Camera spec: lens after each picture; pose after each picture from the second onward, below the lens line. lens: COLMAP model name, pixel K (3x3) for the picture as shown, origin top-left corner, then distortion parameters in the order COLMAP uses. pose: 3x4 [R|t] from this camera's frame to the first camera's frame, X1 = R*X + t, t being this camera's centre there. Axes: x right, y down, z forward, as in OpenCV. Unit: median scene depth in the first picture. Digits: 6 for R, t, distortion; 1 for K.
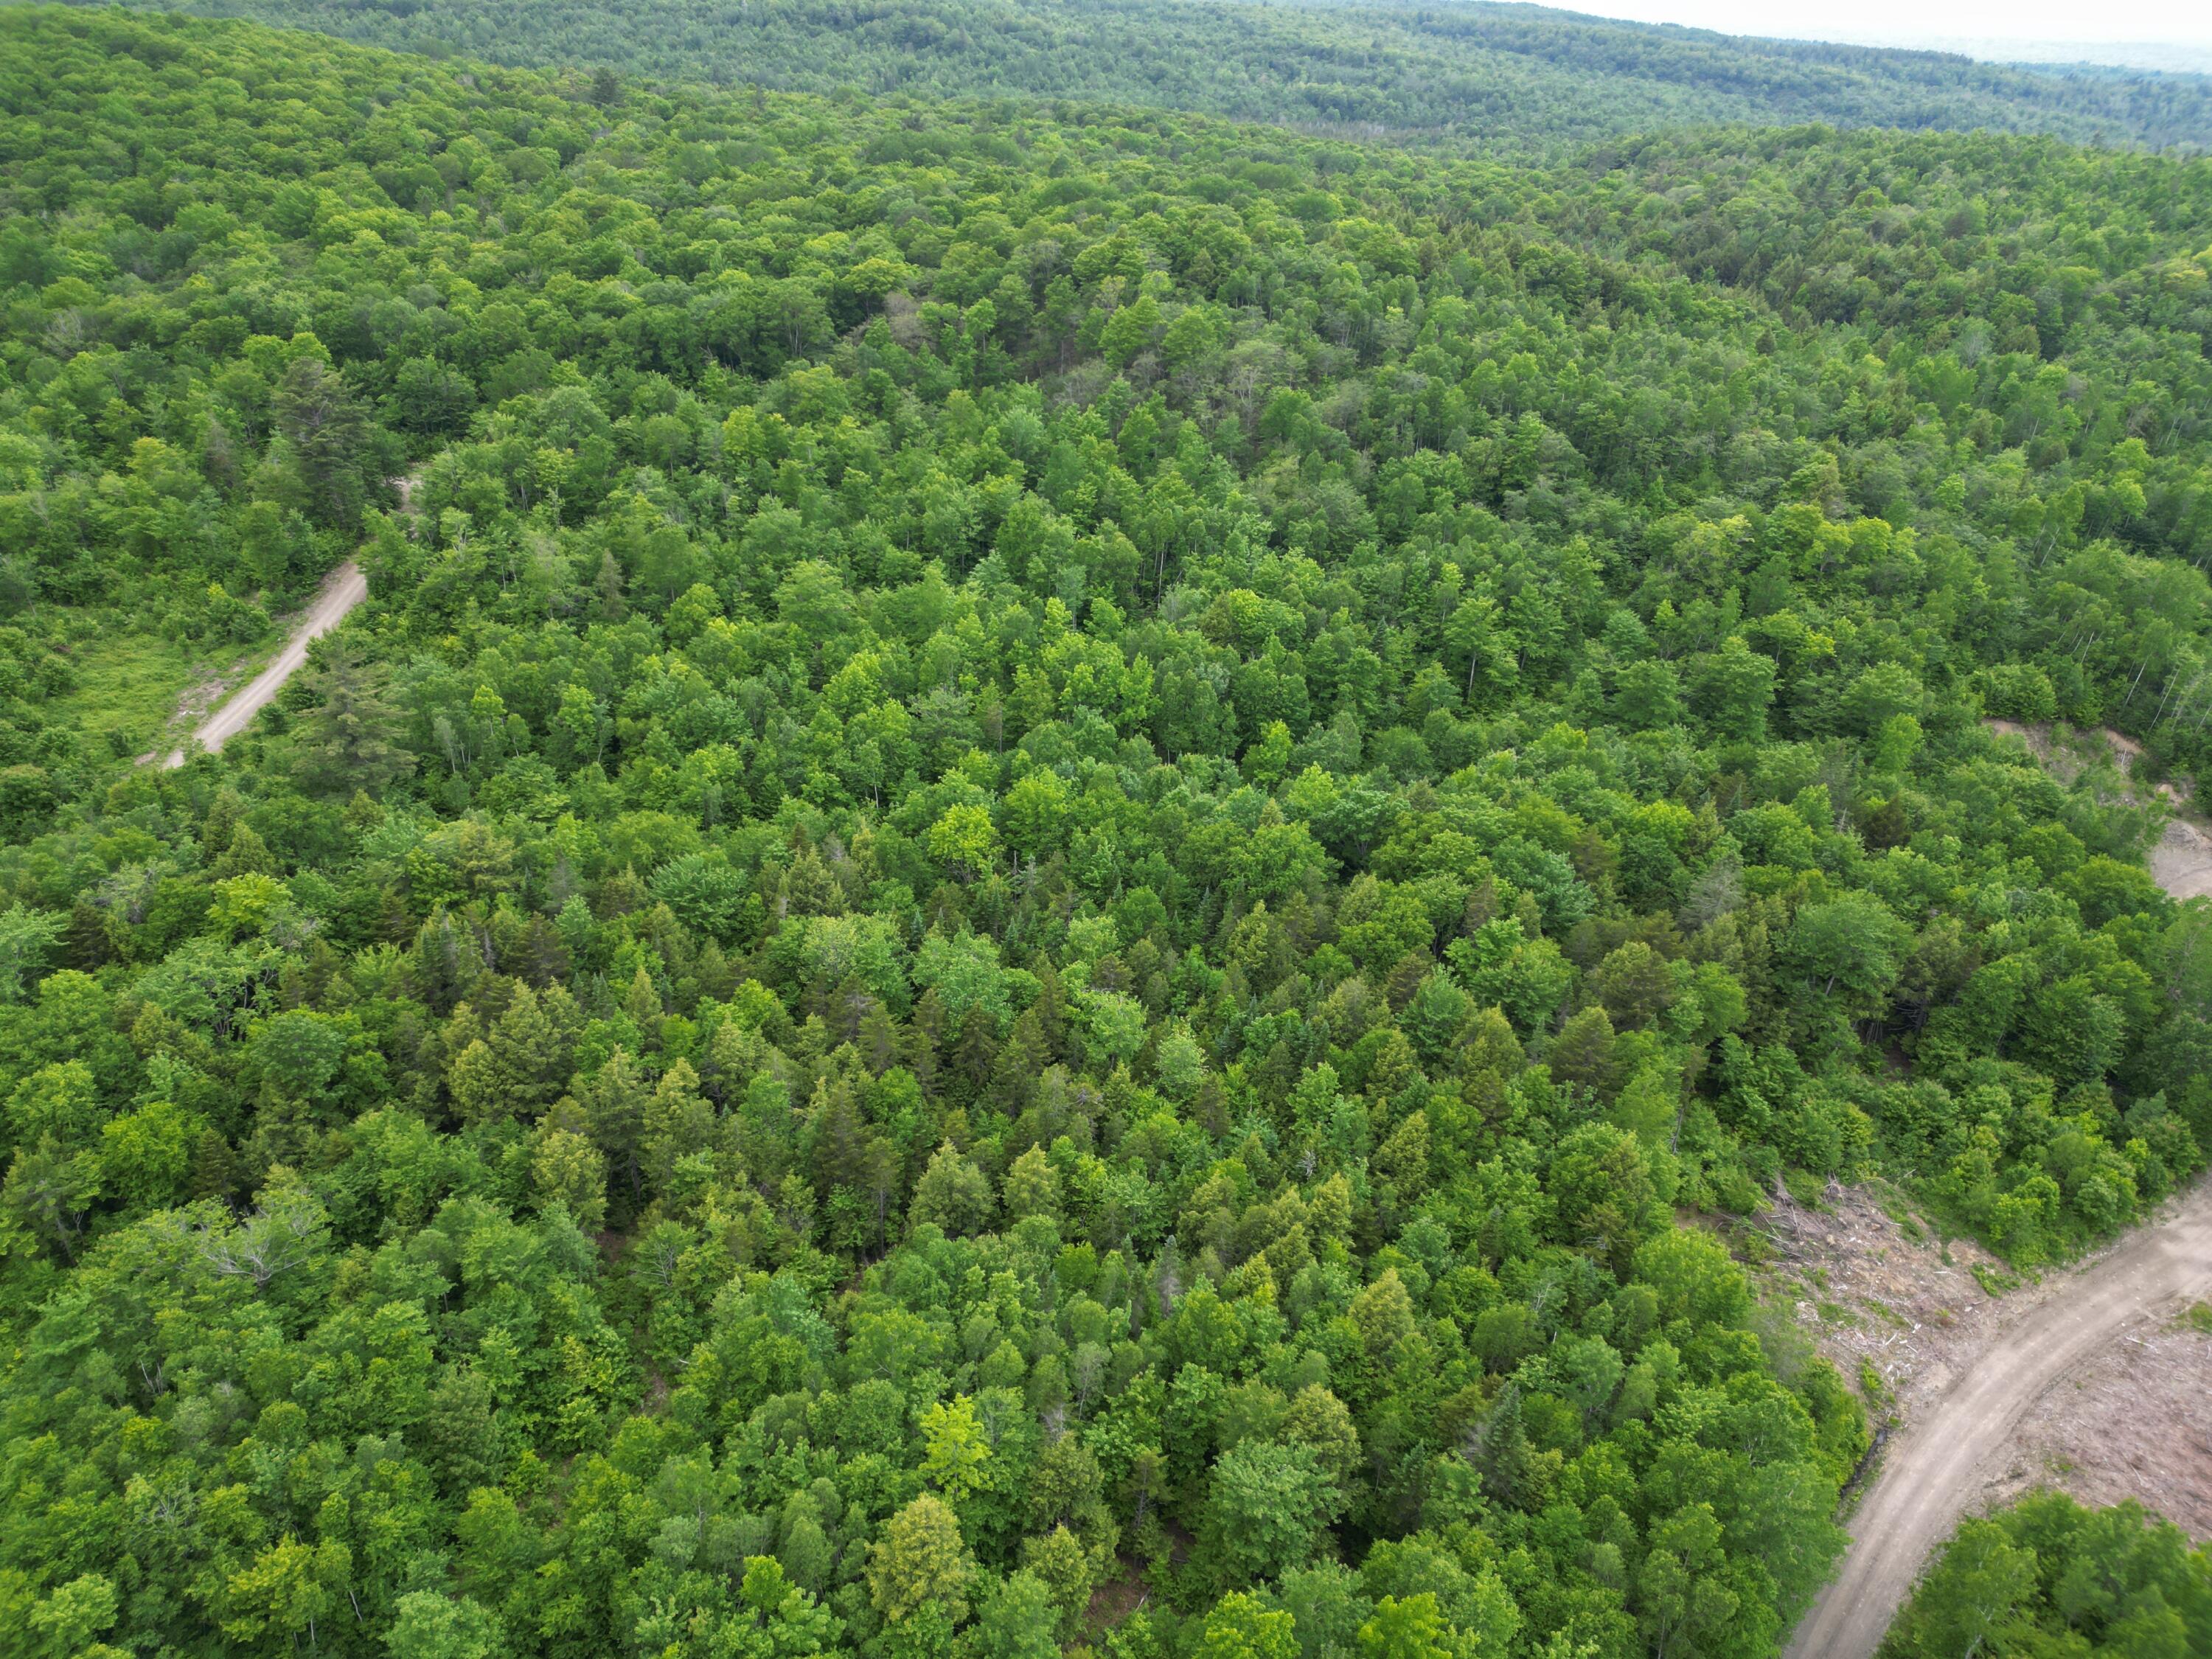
lens RADIAL K [[1557.9, 0, 1106.0], [0, 1557.9, 829.5], [0, 0, 1]] dist [0.012852, -0.000416]
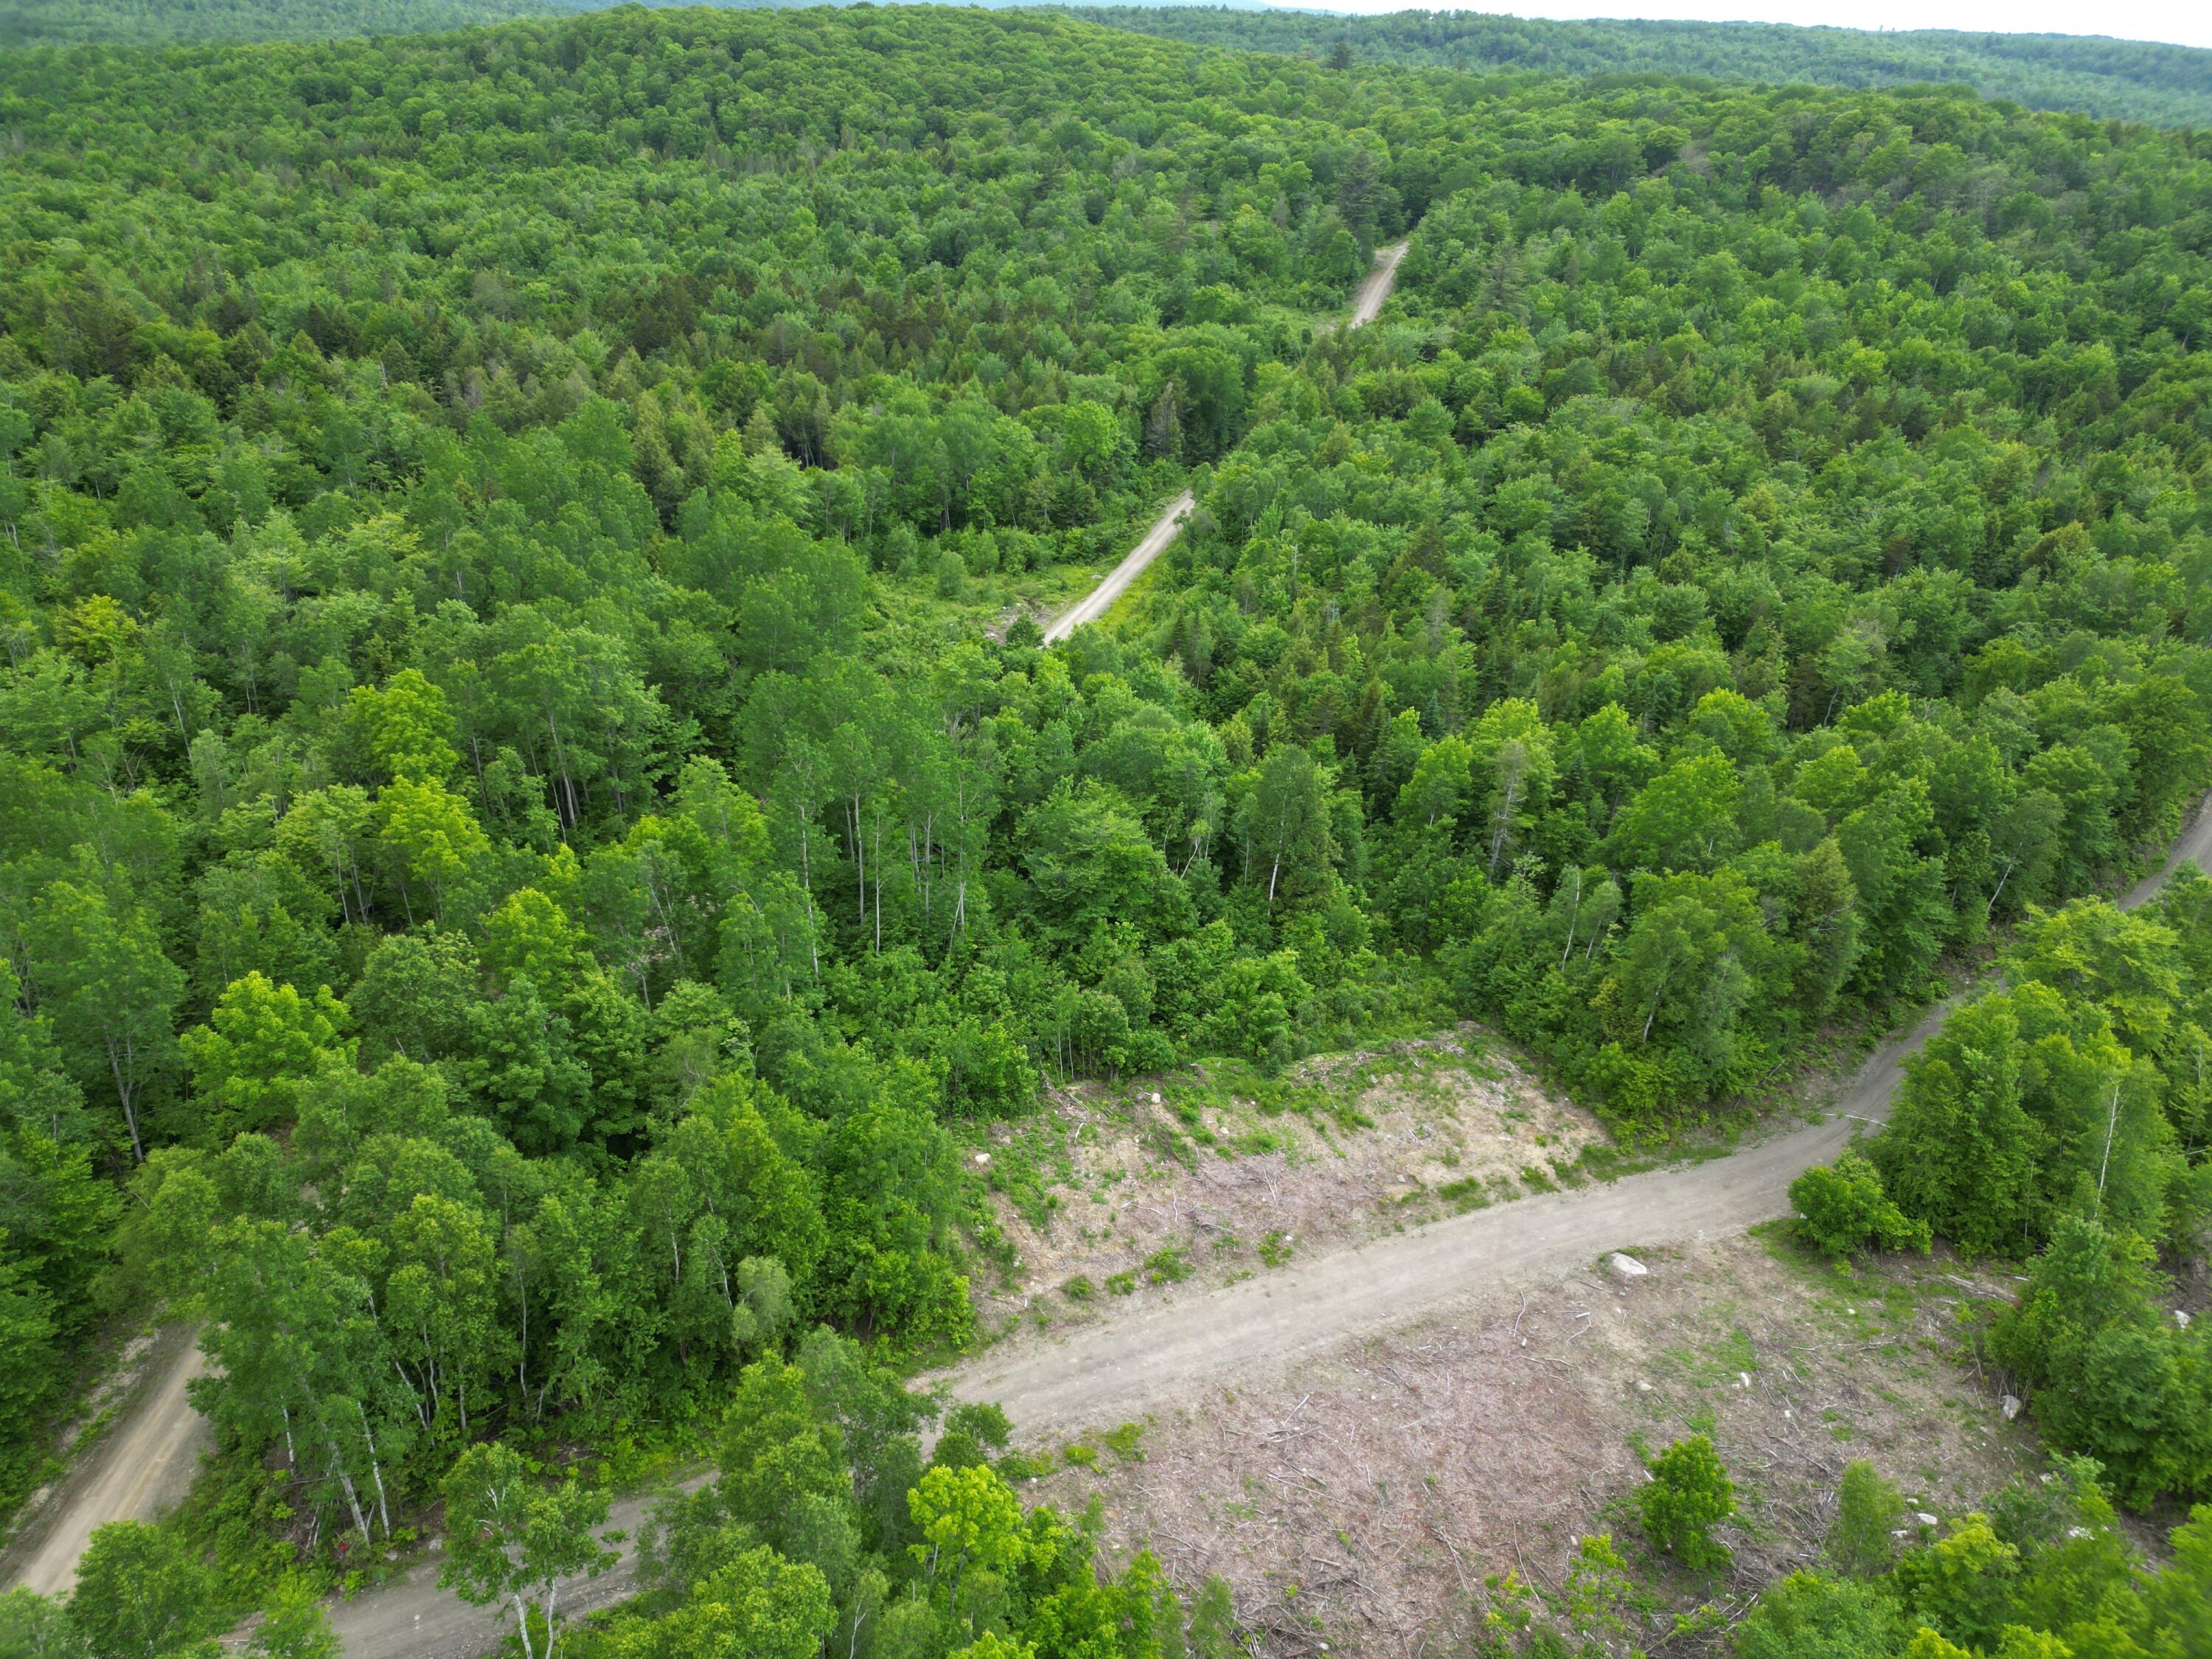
lens RADIAL K [[1557.9, 0, 1106.0], [0, 1557.9, 829.5], [0, 0, 1]] dist [0.012852, -0.000416]
pose [[0.962897, 0.109399, -0.246702, -0.273421], [-0.116854, 0.993024, -0.015738, 0.414581], [0.243260, 0.043982, 0.968964, -0.540714]]
